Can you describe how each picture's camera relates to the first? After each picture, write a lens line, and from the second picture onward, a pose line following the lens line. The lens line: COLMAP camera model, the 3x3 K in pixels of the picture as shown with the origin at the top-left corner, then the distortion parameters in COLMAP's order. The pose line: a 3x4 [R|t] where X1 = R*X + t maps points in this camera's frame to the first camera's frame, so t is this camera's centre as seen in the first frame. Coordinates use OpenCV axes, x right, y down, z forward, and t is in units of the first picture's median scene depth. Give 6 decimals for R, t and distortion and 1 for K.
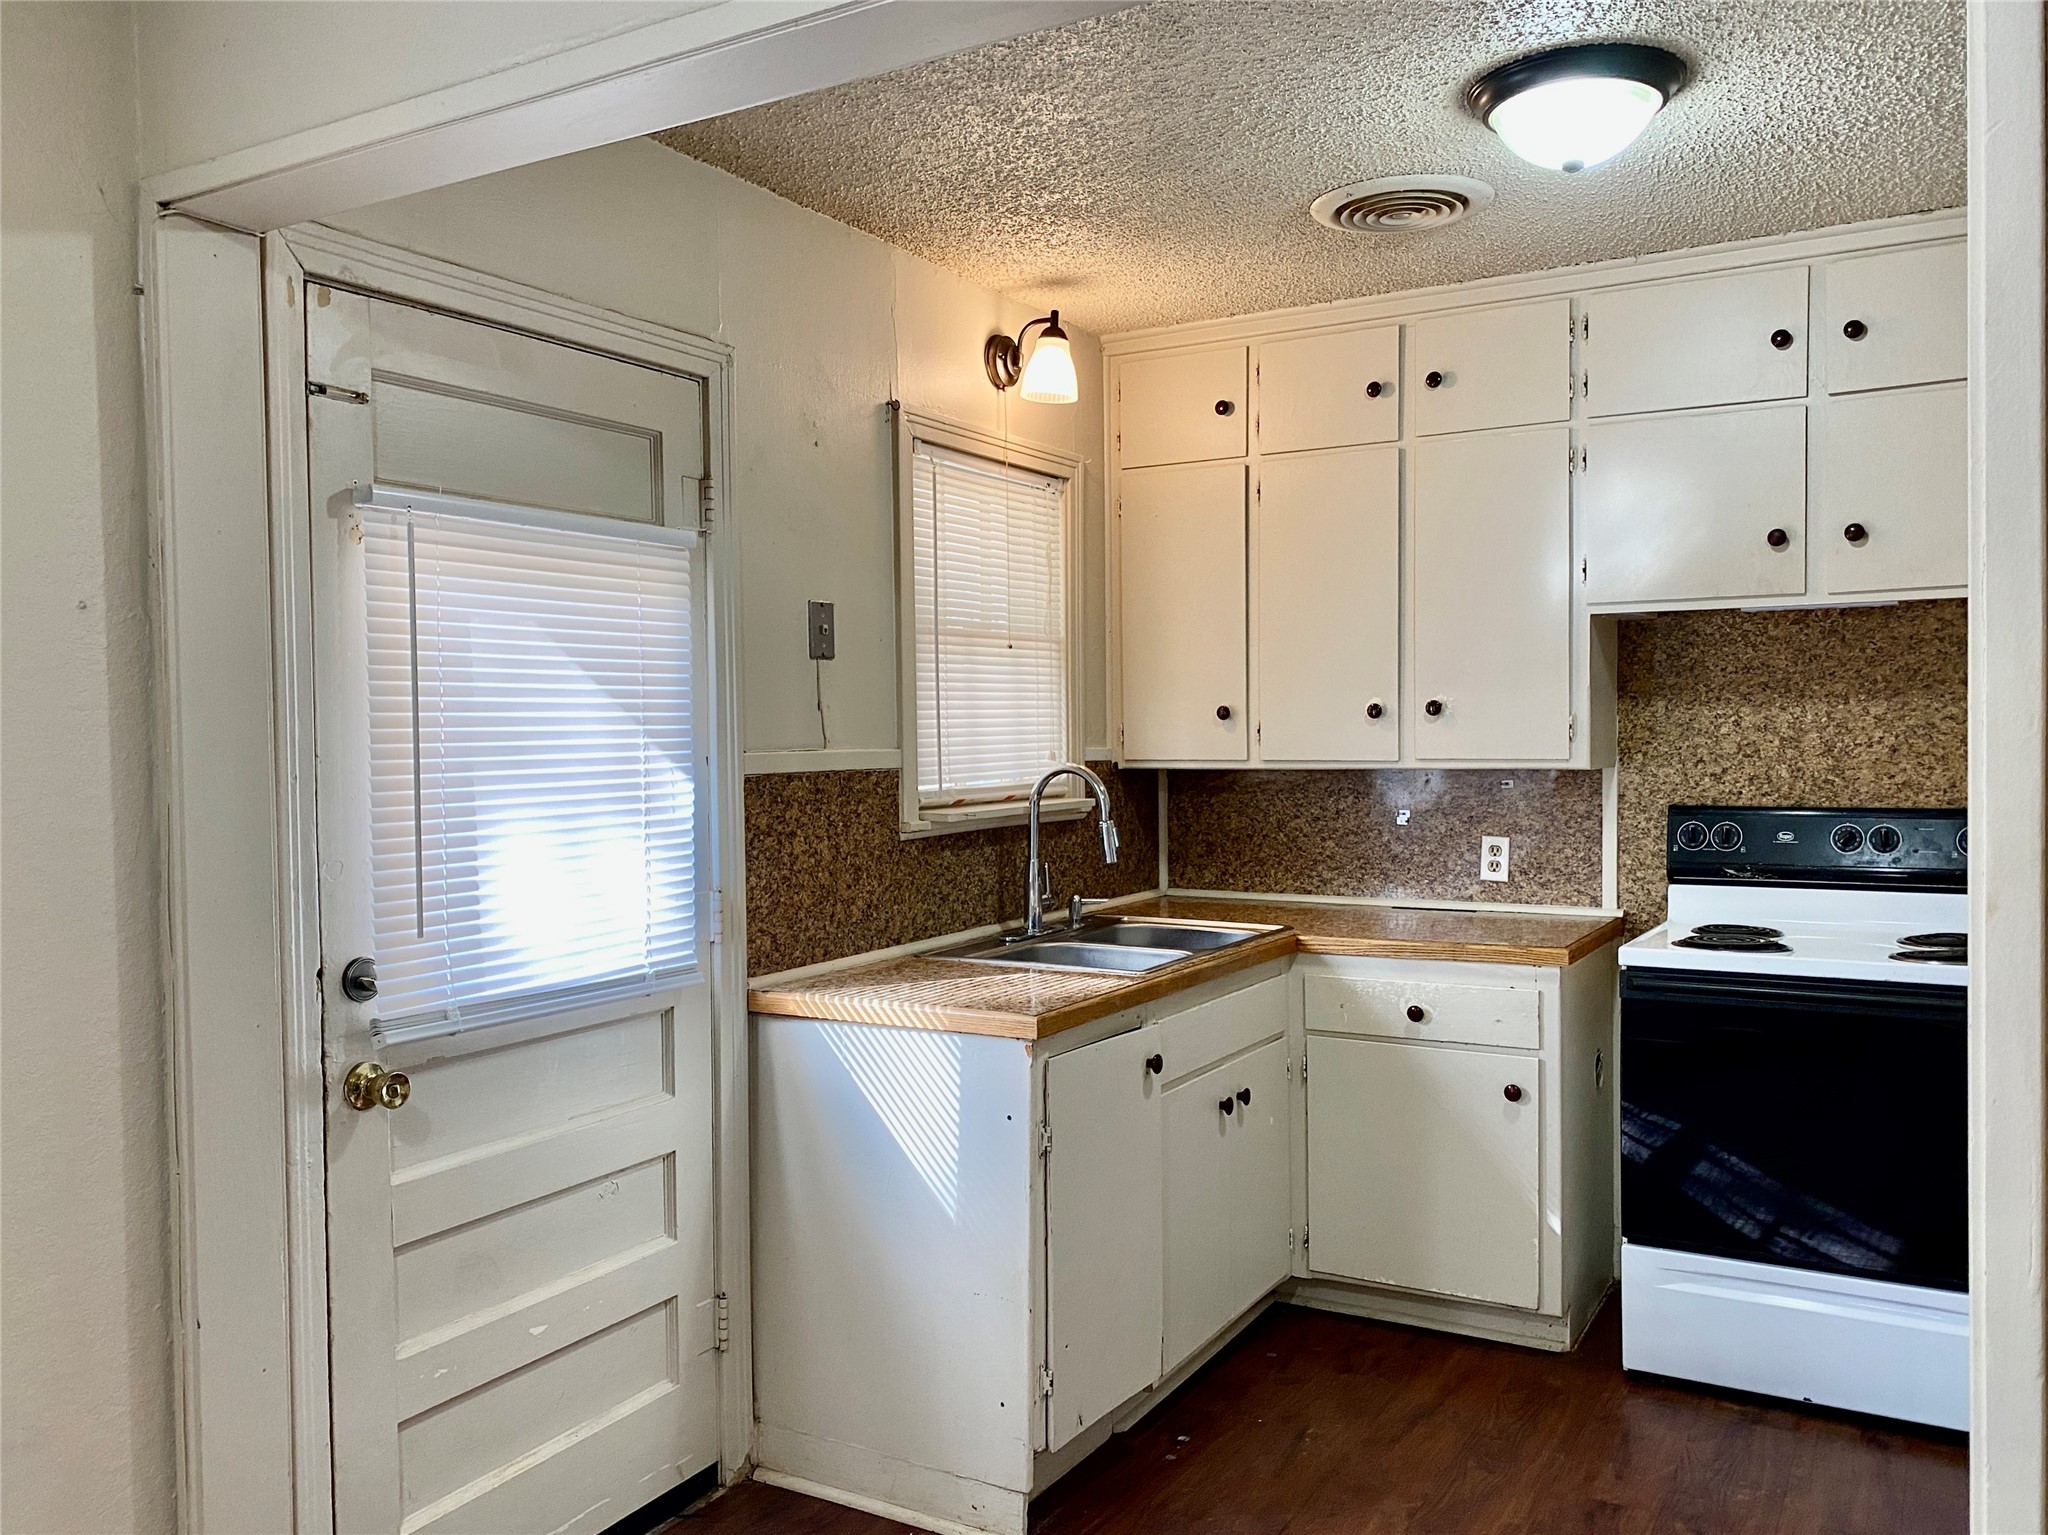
lens RADIAL K [[1604.6, 0, 977.4], [0, 1604.6, 776.6], [0, 0, 1]] dist [0.036277, -0.036134]
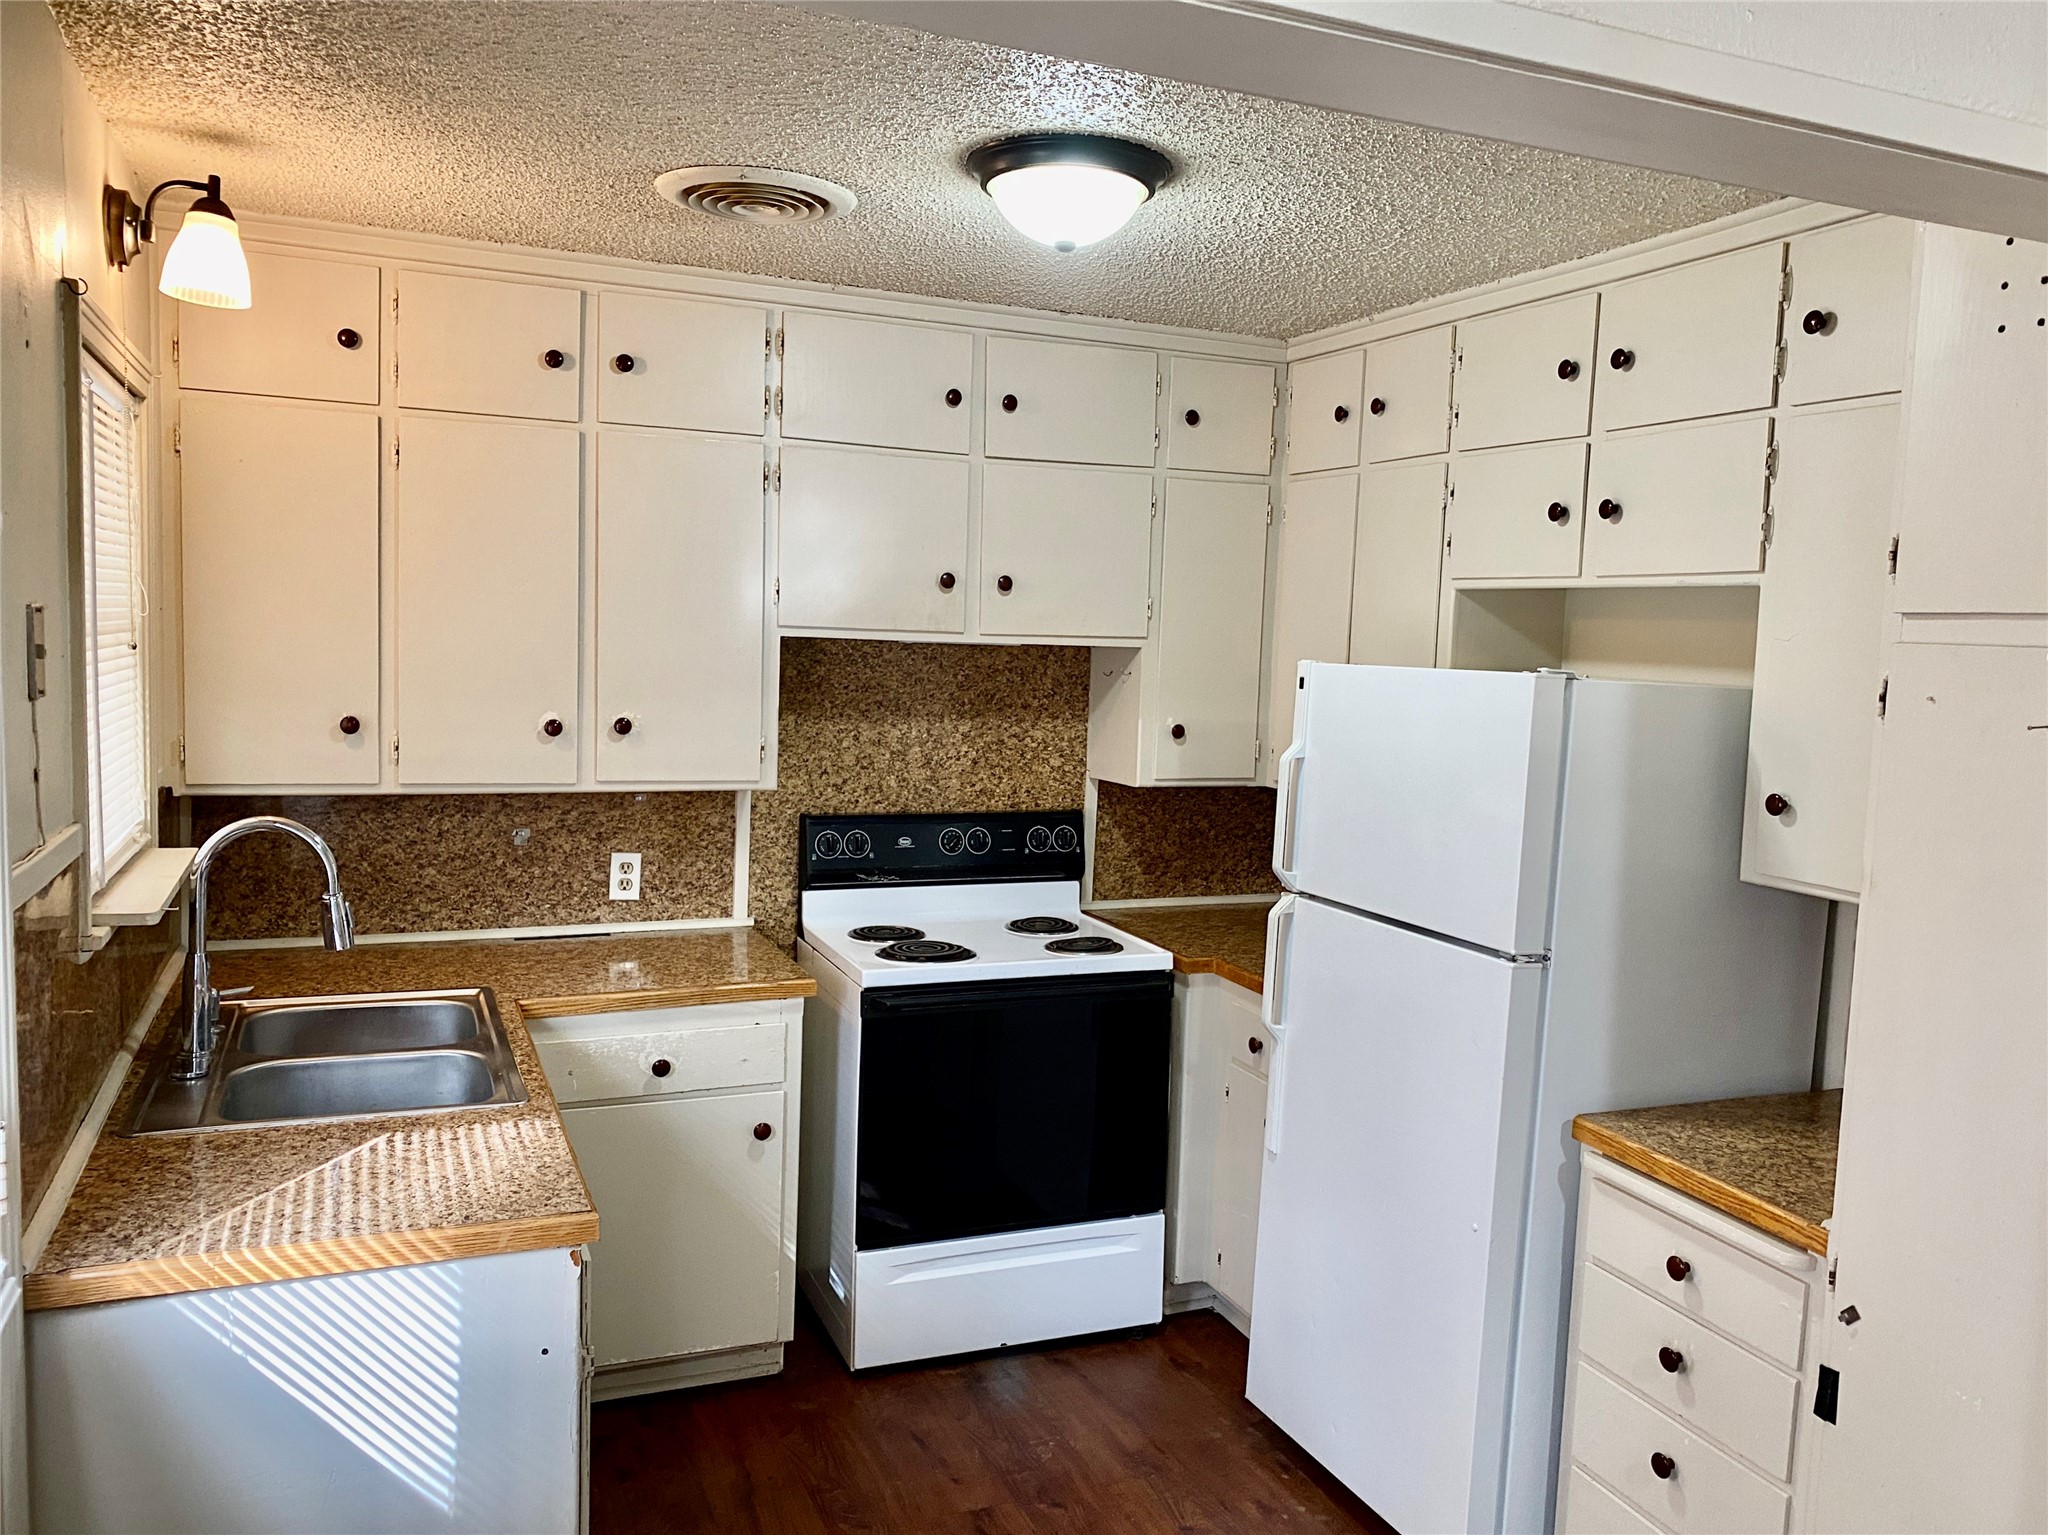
lens RADIAL K [[1604.6, 0, 1028.0], [0, 1604.6, 750.0], [0, 0, 1]] dist [0.036277, -0.036134]
pose [[0.570529, -0.033351, 0.820600, -0.336327], [-0.014755, 0.998598, 0.050843, -0.079393], [-0.821145, -0.041115, 0.569237, 0.291810]]
